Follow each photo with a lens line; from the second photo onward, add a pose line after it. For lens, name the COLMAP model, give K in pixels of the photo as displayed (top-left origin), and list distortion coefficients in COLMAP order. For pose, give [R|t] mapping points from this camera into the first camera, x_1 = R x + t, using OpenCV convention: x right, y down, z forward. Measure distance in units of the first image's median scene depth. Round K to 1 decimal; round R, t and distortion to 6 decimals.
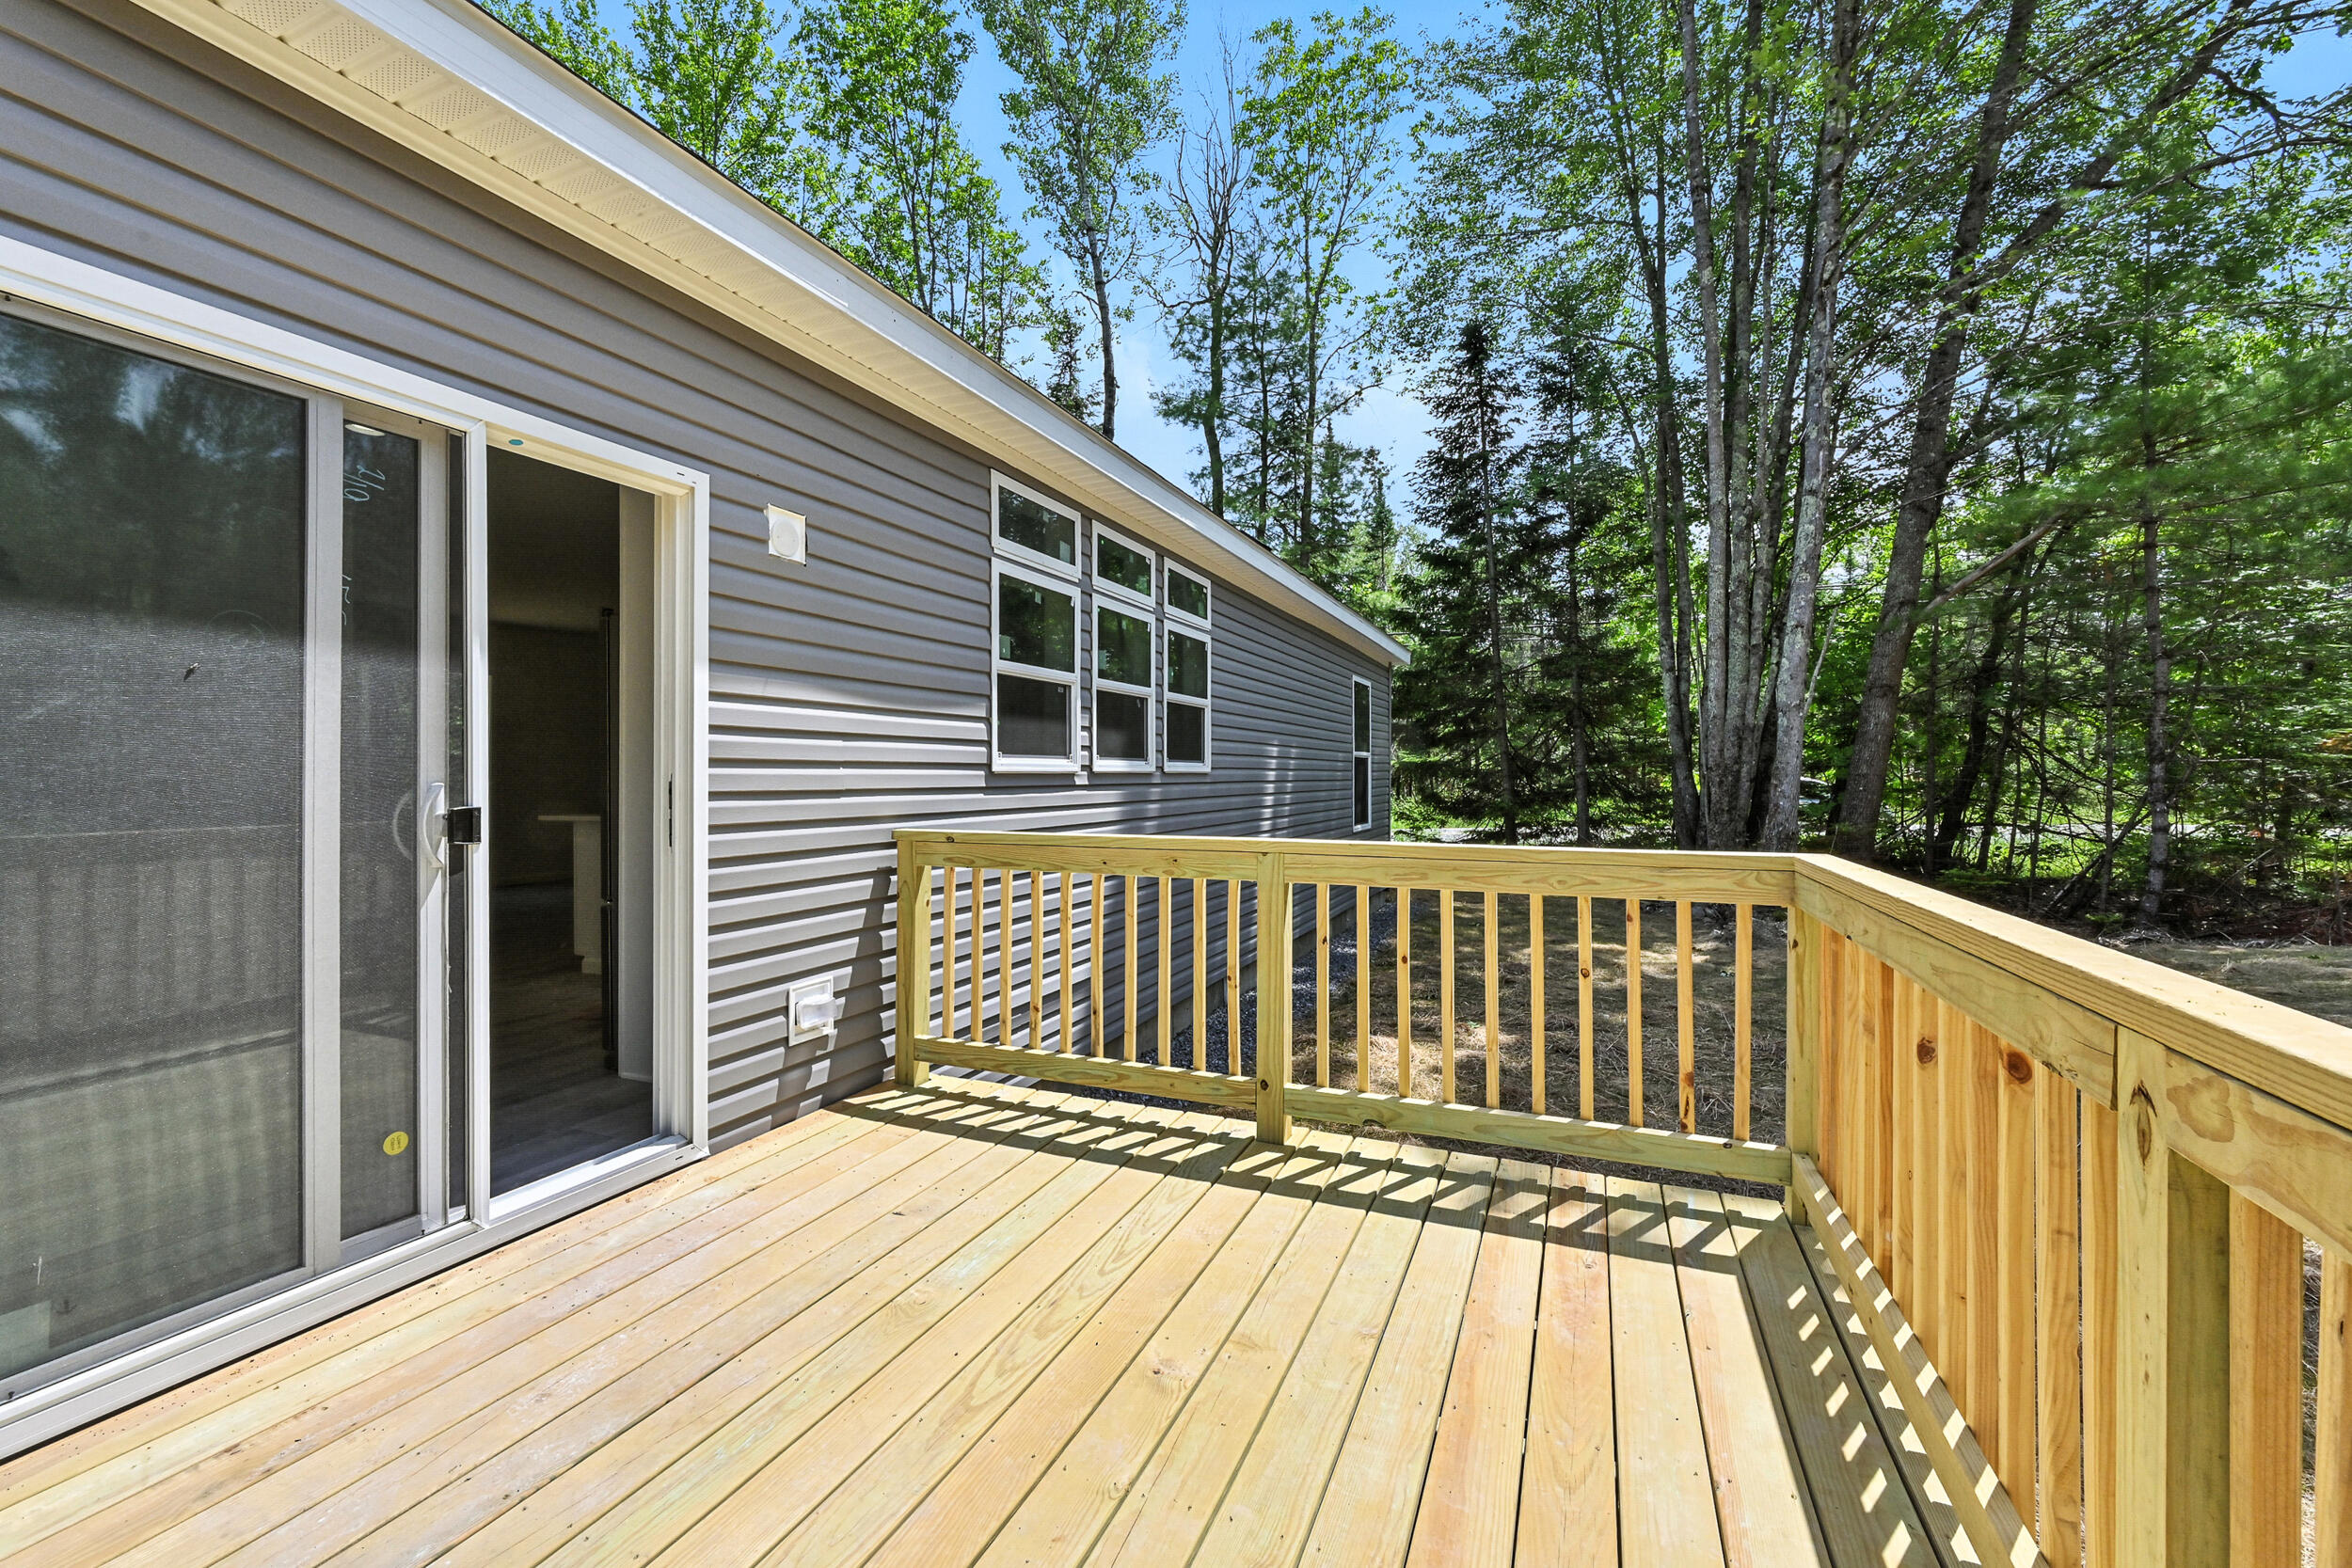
lens RADIAL K [[961.2, 0, 1174.1], [0, 961.2, 784.5], [0, 0, 1]] dist [0.013345, 0.000054]
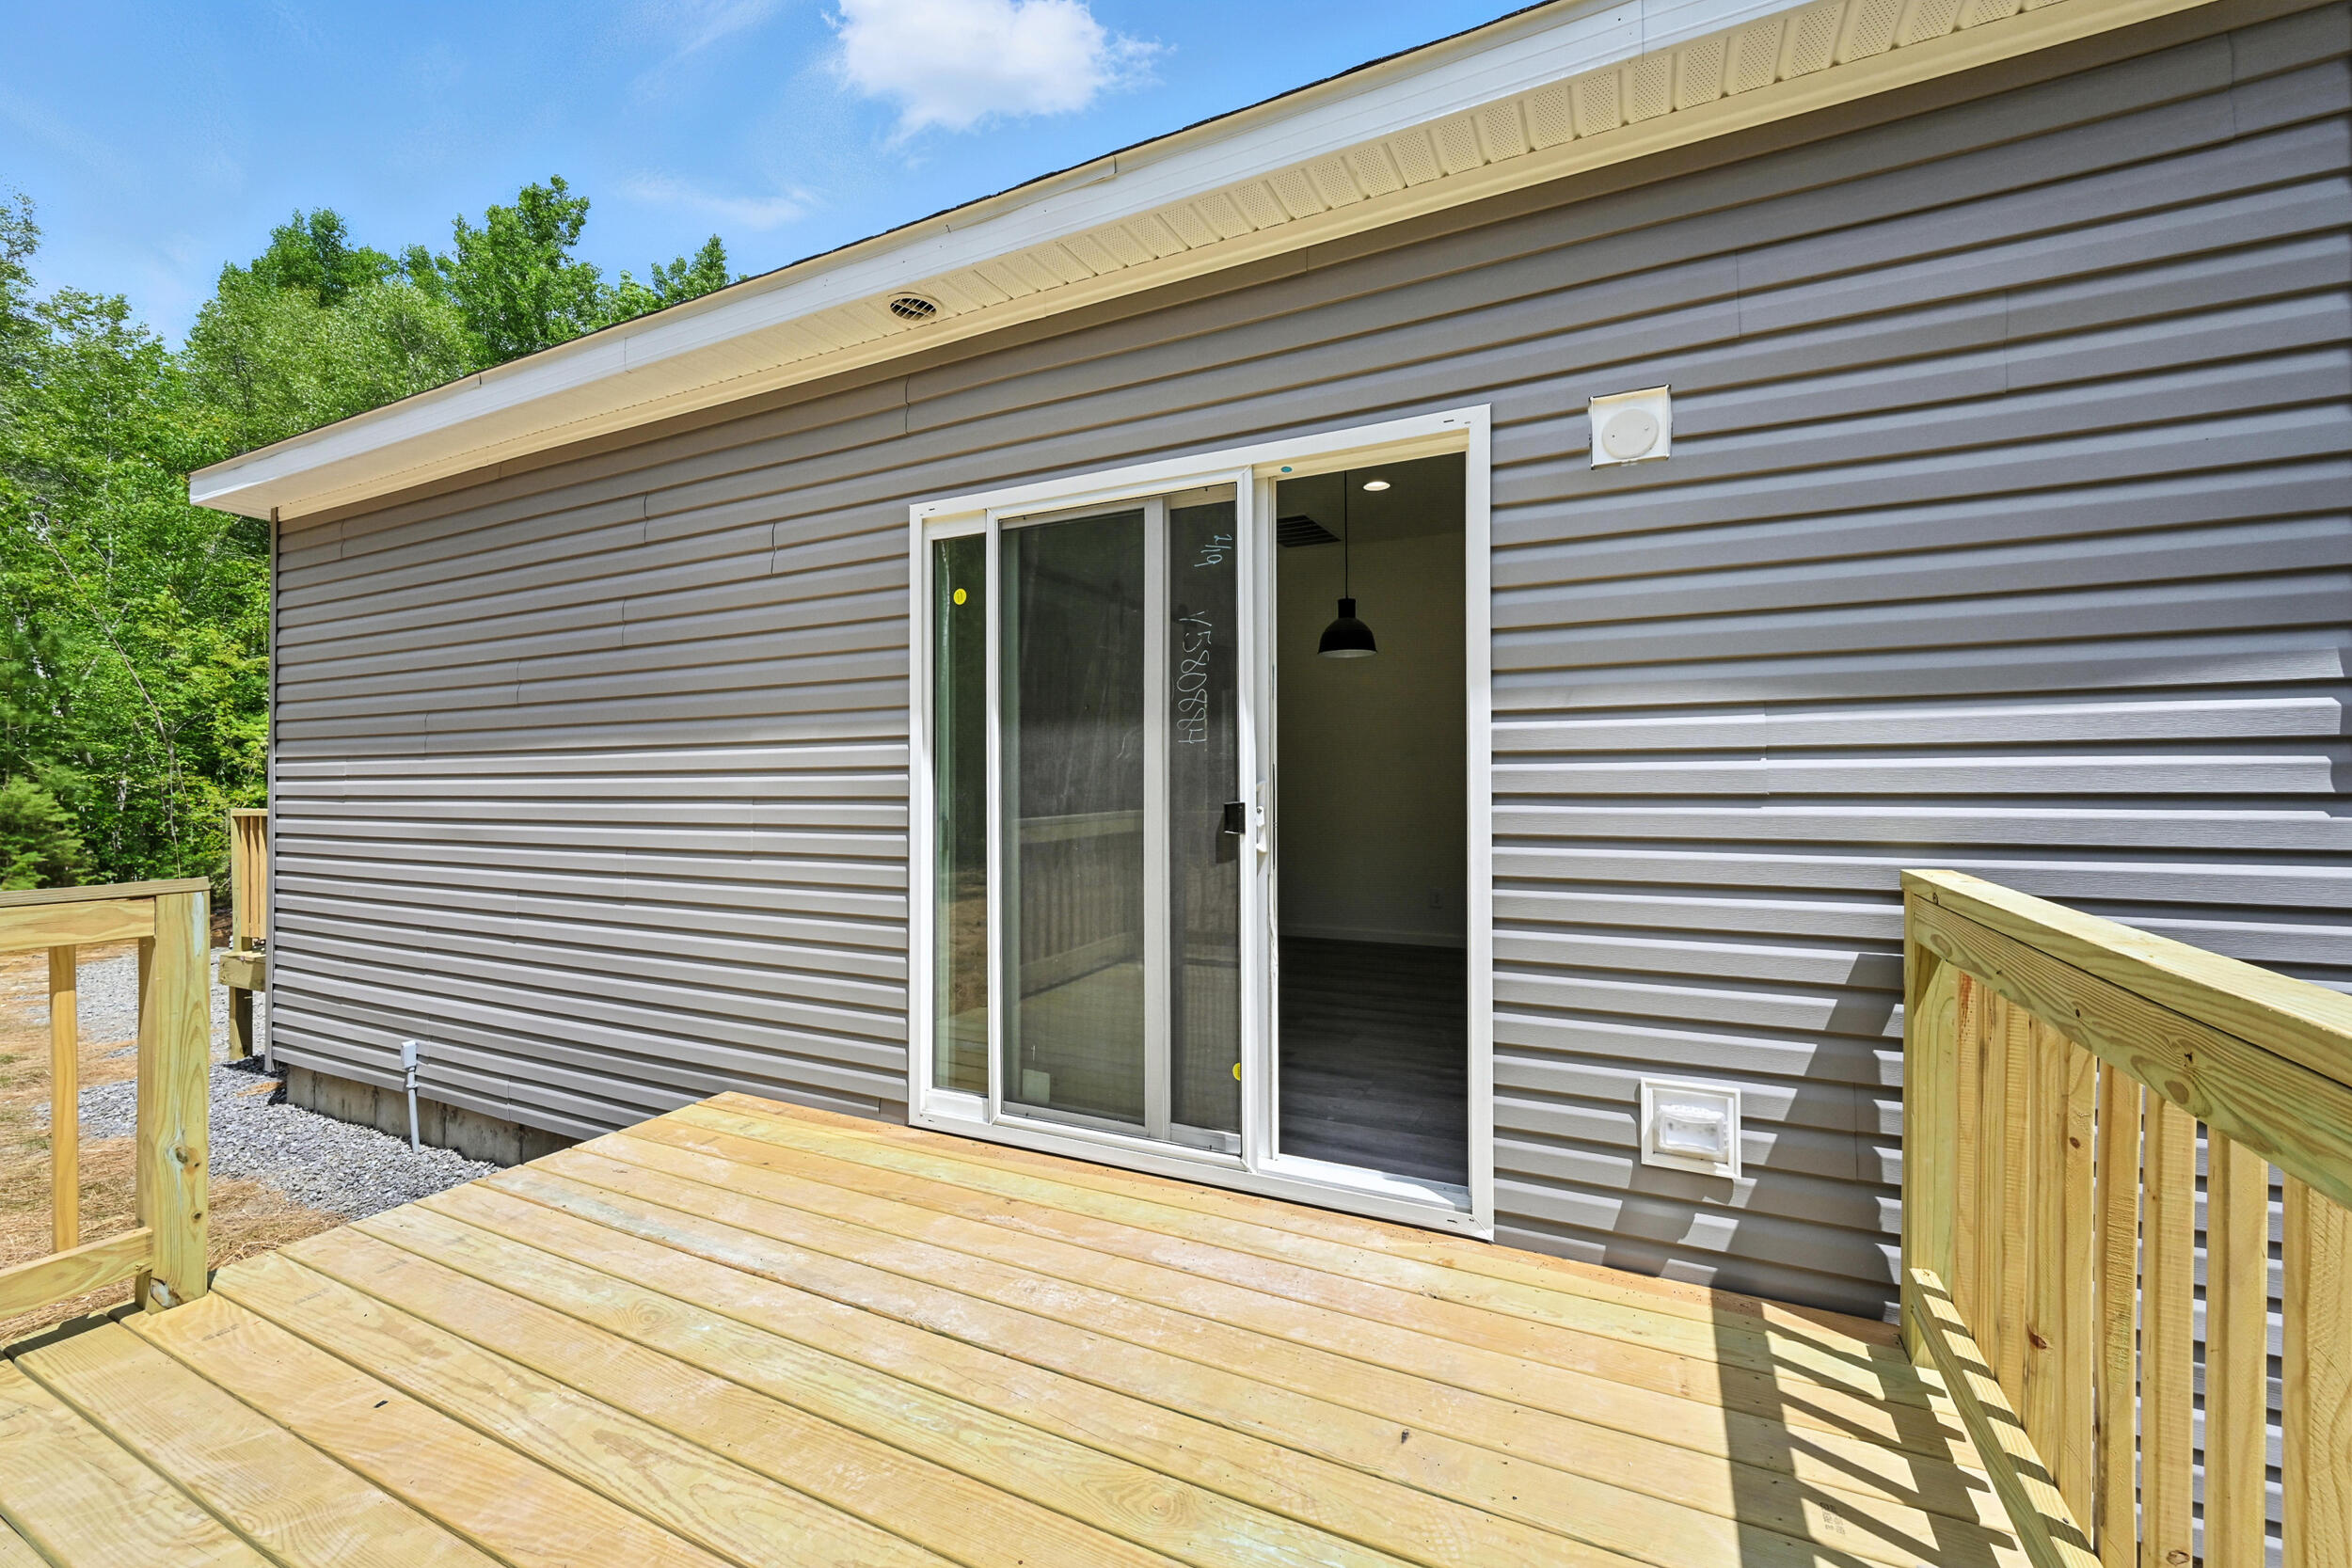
lens RADIAL K [[961.2, 0, 1171.1], [0, 961.2, 768.8], [0, 0, 1]] dist [0.013345, 0.000054]
pose [[-0.046261, -0.002198, -0.998927, 0.233267], [0.002584, 0.999994, -0.002320, -0.008028], [0.998926, -0.002689, -0.046255, 0.523915]]
